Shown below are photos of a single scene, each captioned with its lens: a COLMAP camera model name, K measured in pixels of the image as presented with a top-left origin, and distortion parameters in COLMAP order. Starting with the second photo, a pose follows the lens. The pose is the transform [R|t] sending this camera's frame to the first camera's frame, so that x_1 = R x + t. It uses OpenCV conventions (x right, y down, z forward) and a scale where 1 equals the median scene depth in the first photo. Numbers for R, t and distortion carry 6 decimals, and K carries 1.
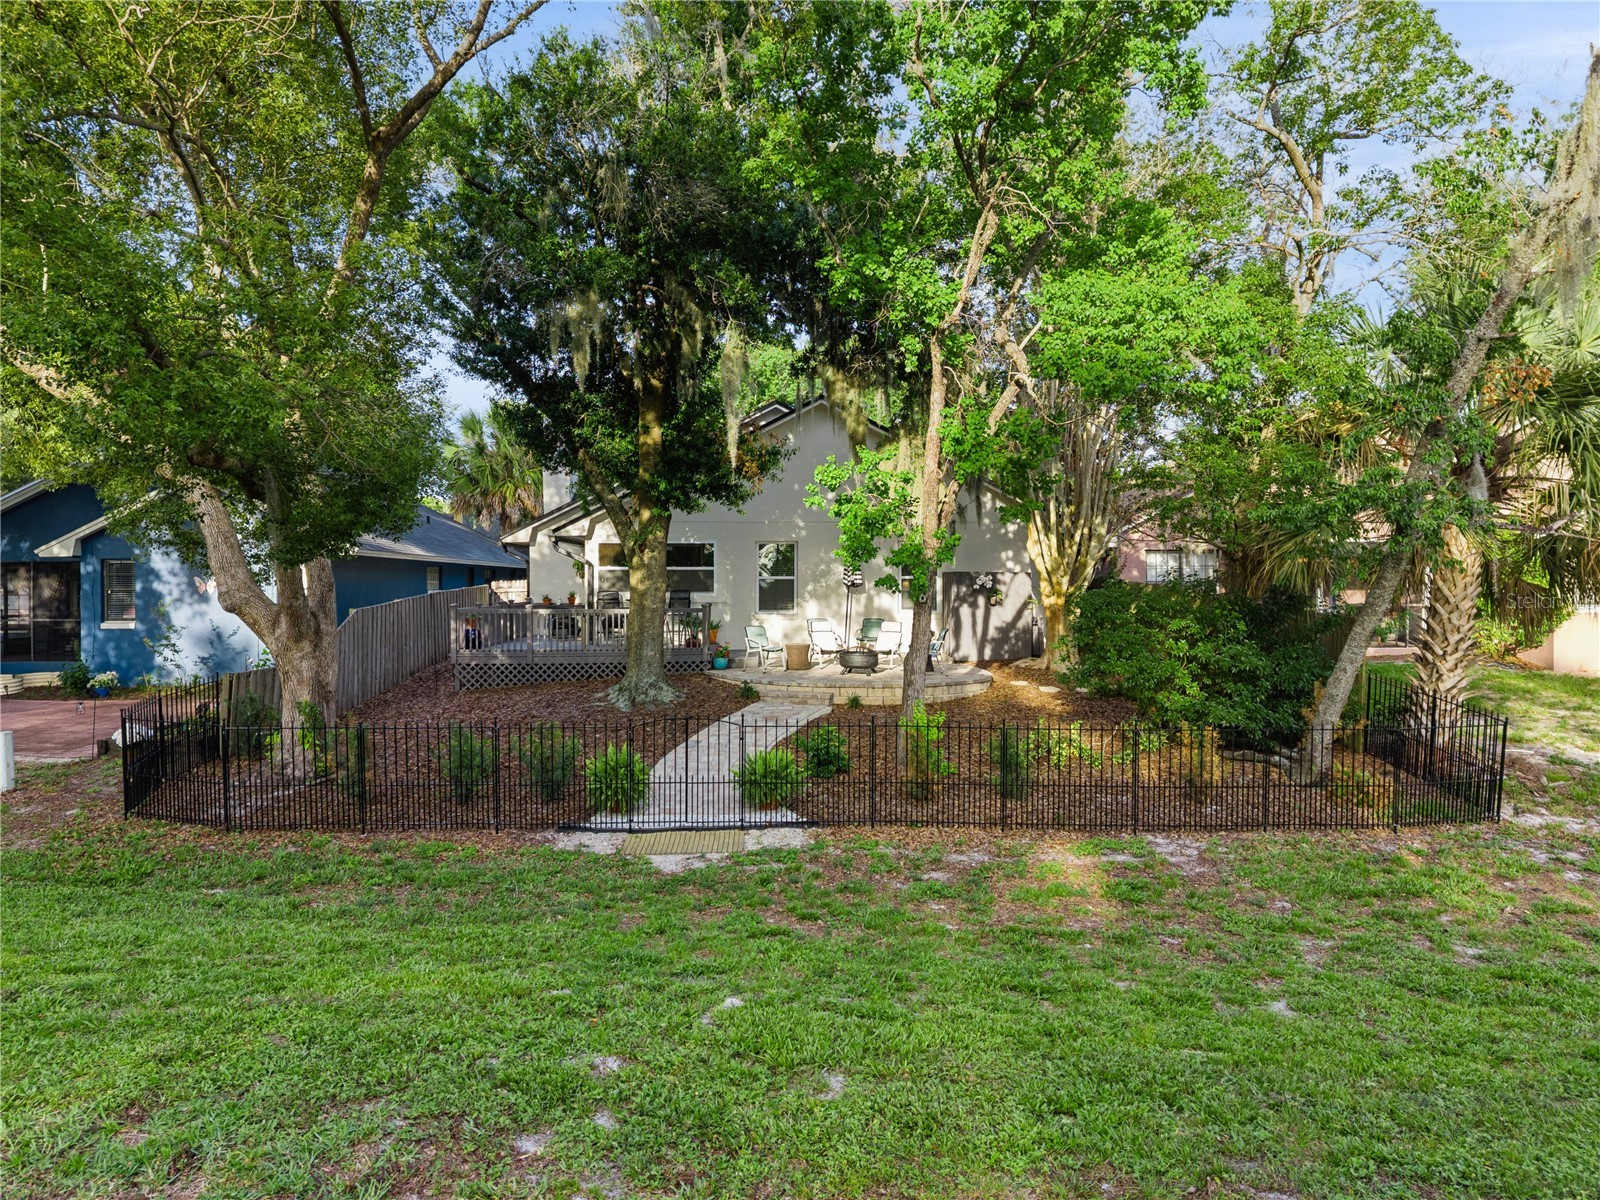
lens RADIAL K [[1093.7, 0, 808.9], [0, 1093.7, 595.8], [0, 0, 1]] dist [0.005437, -0.011348]
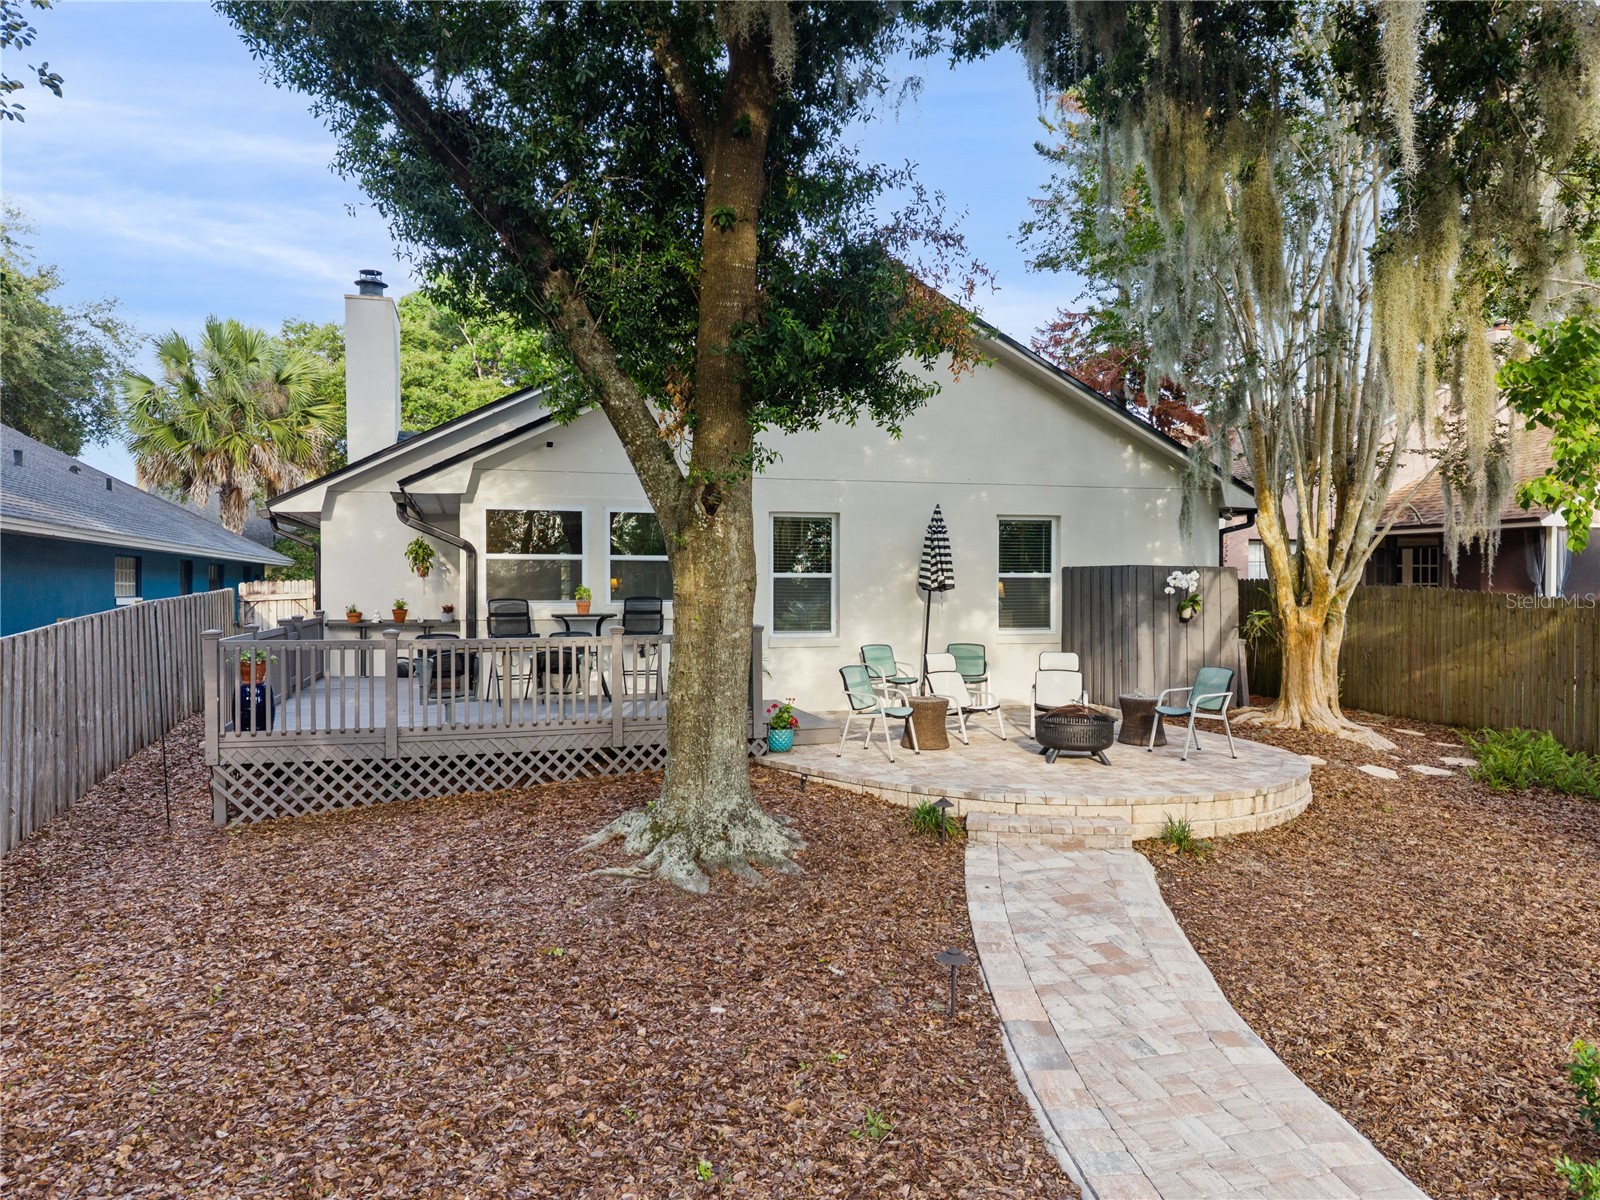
lens RADIAL K [[1093.7, 0, 795.9], [0, 1093.7, 604.8], [0, 0, 1]] dist [0.005437, -0.011348]
pose [[0.970533, -0.004572, 0.240925, -0.175893], [0.003893, 0.999987, 0.003293, -0.003059], [-0.240937, -0.002258, 0.970538, 0.447842]]
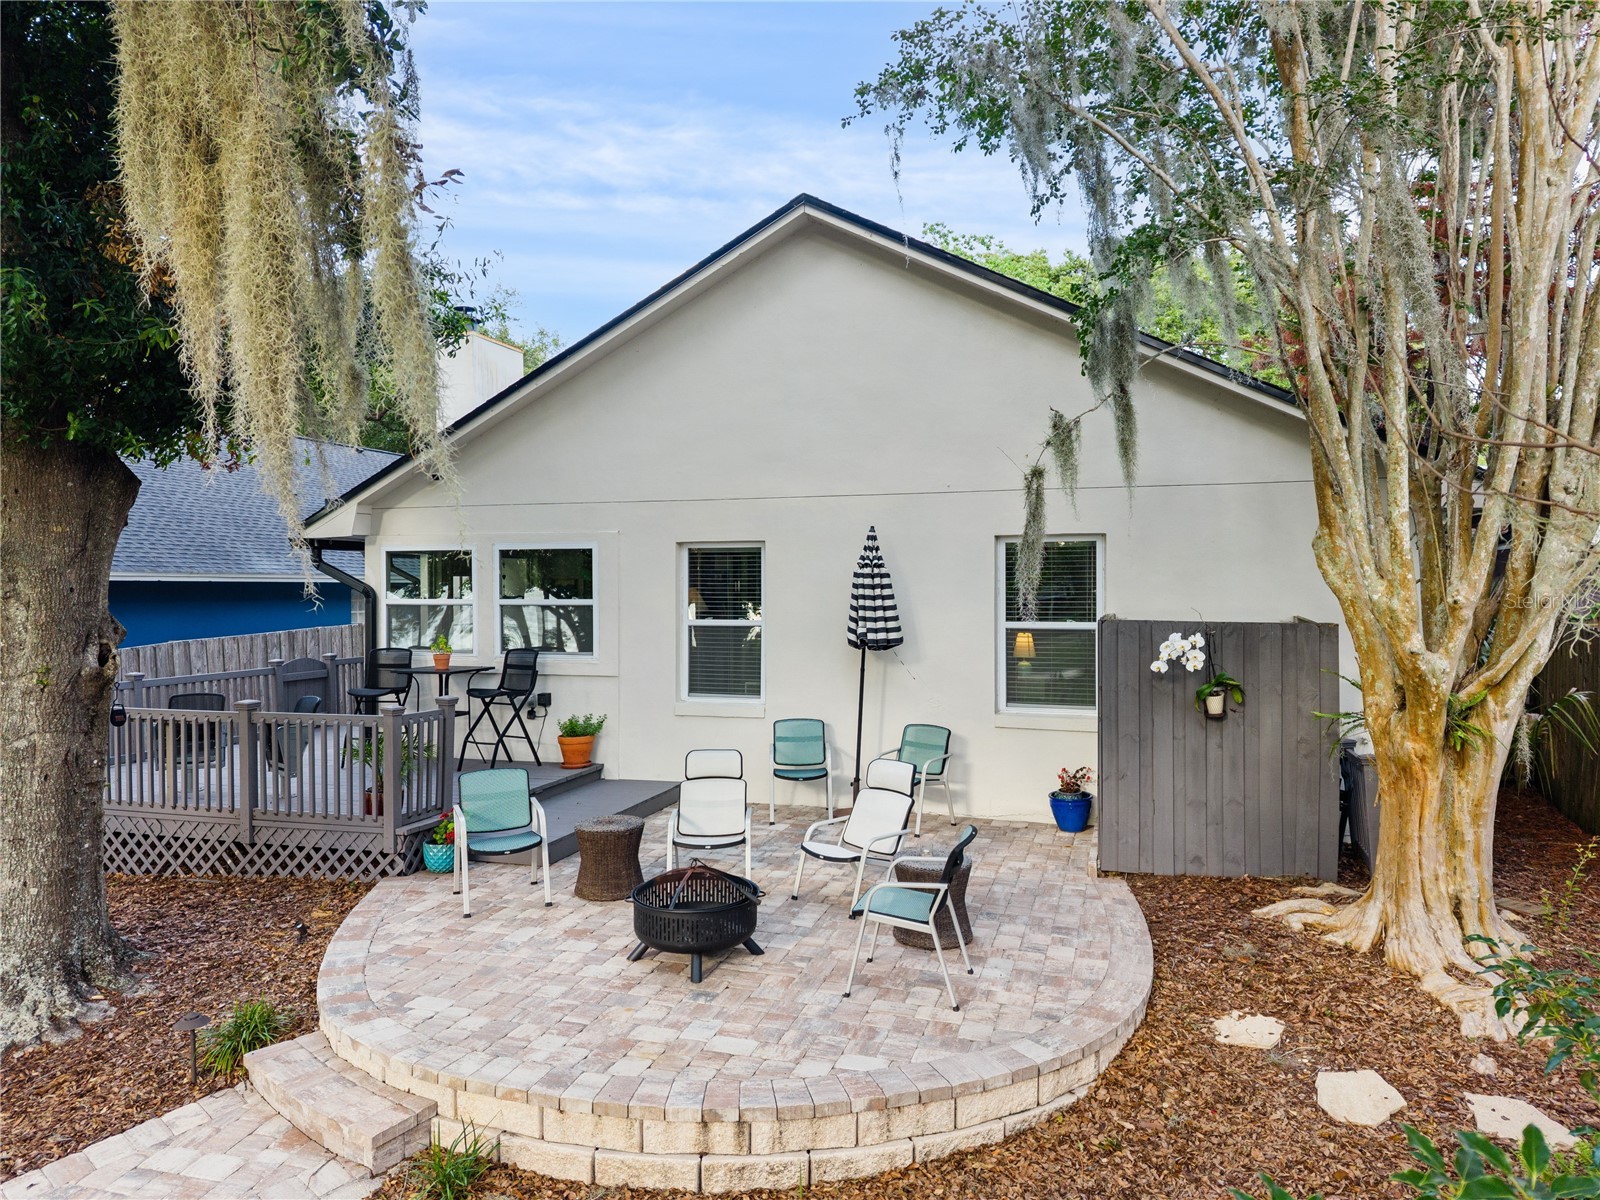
lens RADIAL K [[1093.7, 0, 798.0], [0, 1093.7, 593.8], [0, 0, 1]] dist [0.005437, -0.011348]
pose [[0.939039, 0.001436, -0.343807, 0.156045], [-0.001204, 0.999999, 0.000889, -0.029487], [0.343808, -0.000421, 0.939040, 0.601576]]
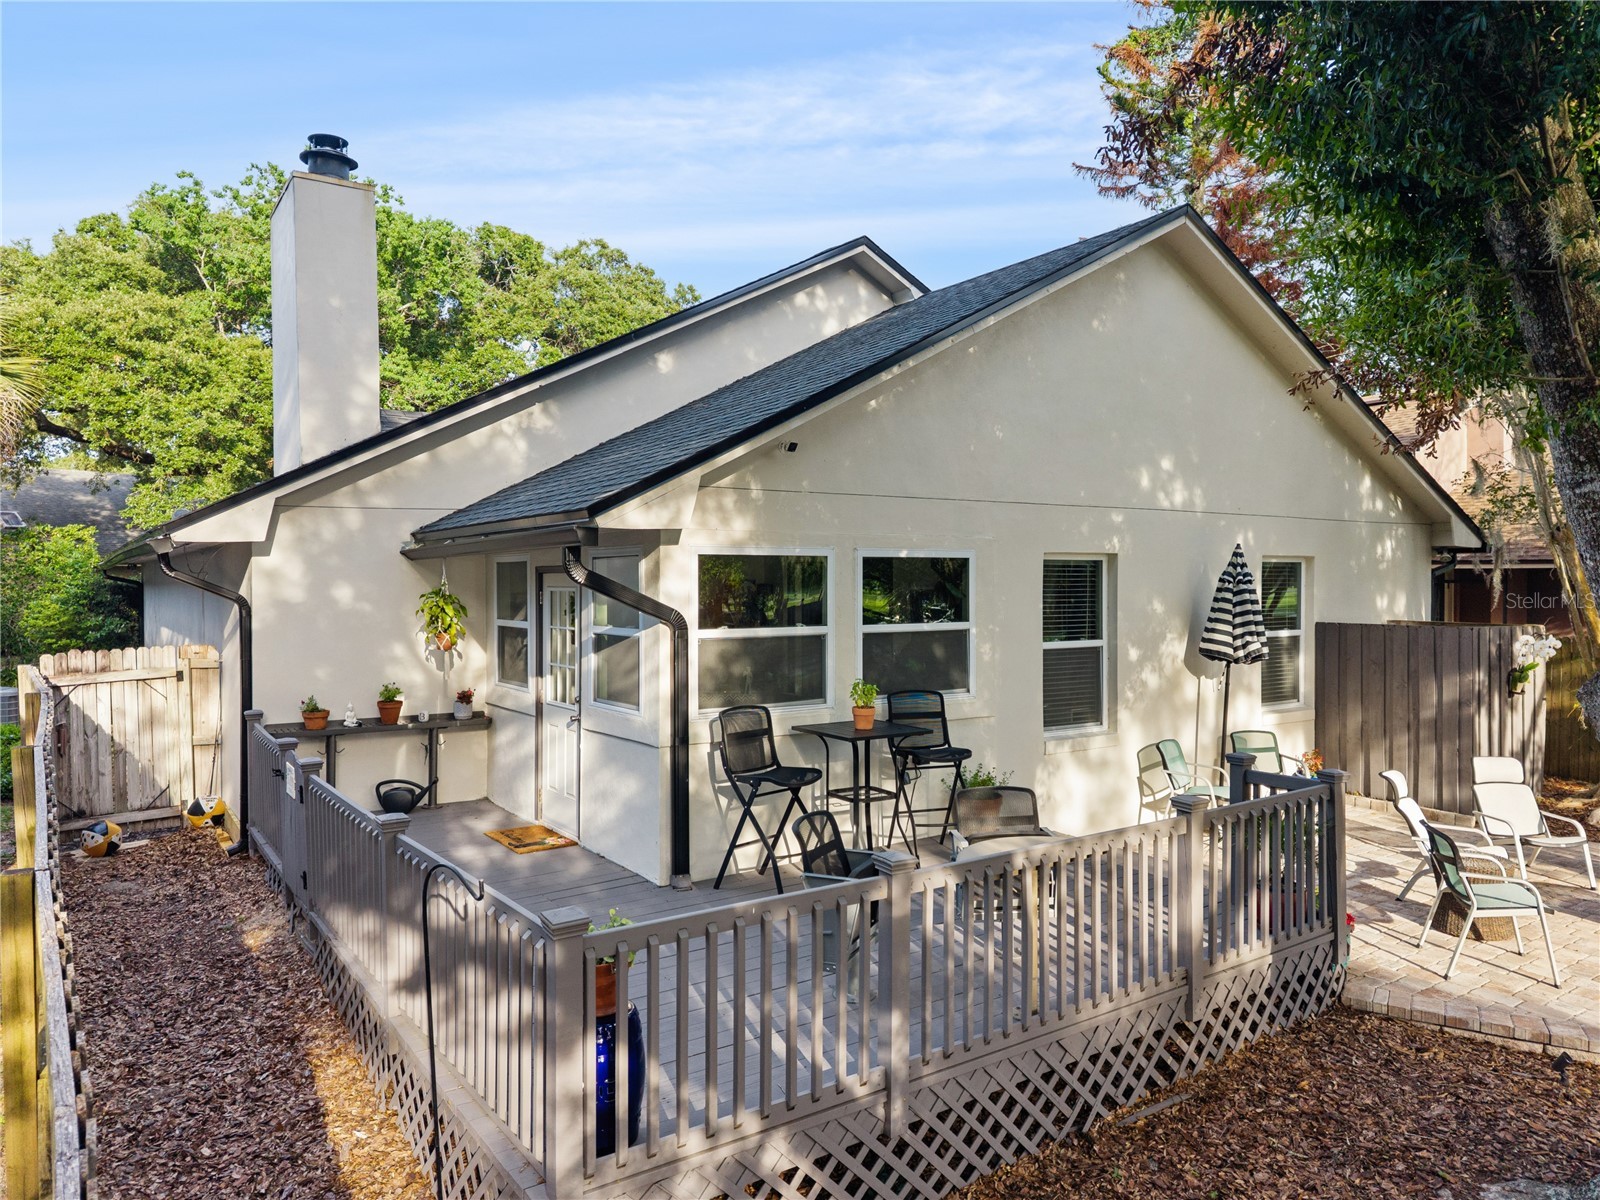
lens RADIAL K [[1093.7, 0, 793.2], [0, 1093.7, 600.7], [0, 0, 1]] dist [0.005437, -0.011348]
pose [[0.849352, -0.012784, 0.527672, -0.334613], [0.009677, 0.999916, 0.008650, -0.037811], [-0.527738, -0.002240, 0.849404, 0.728387]]
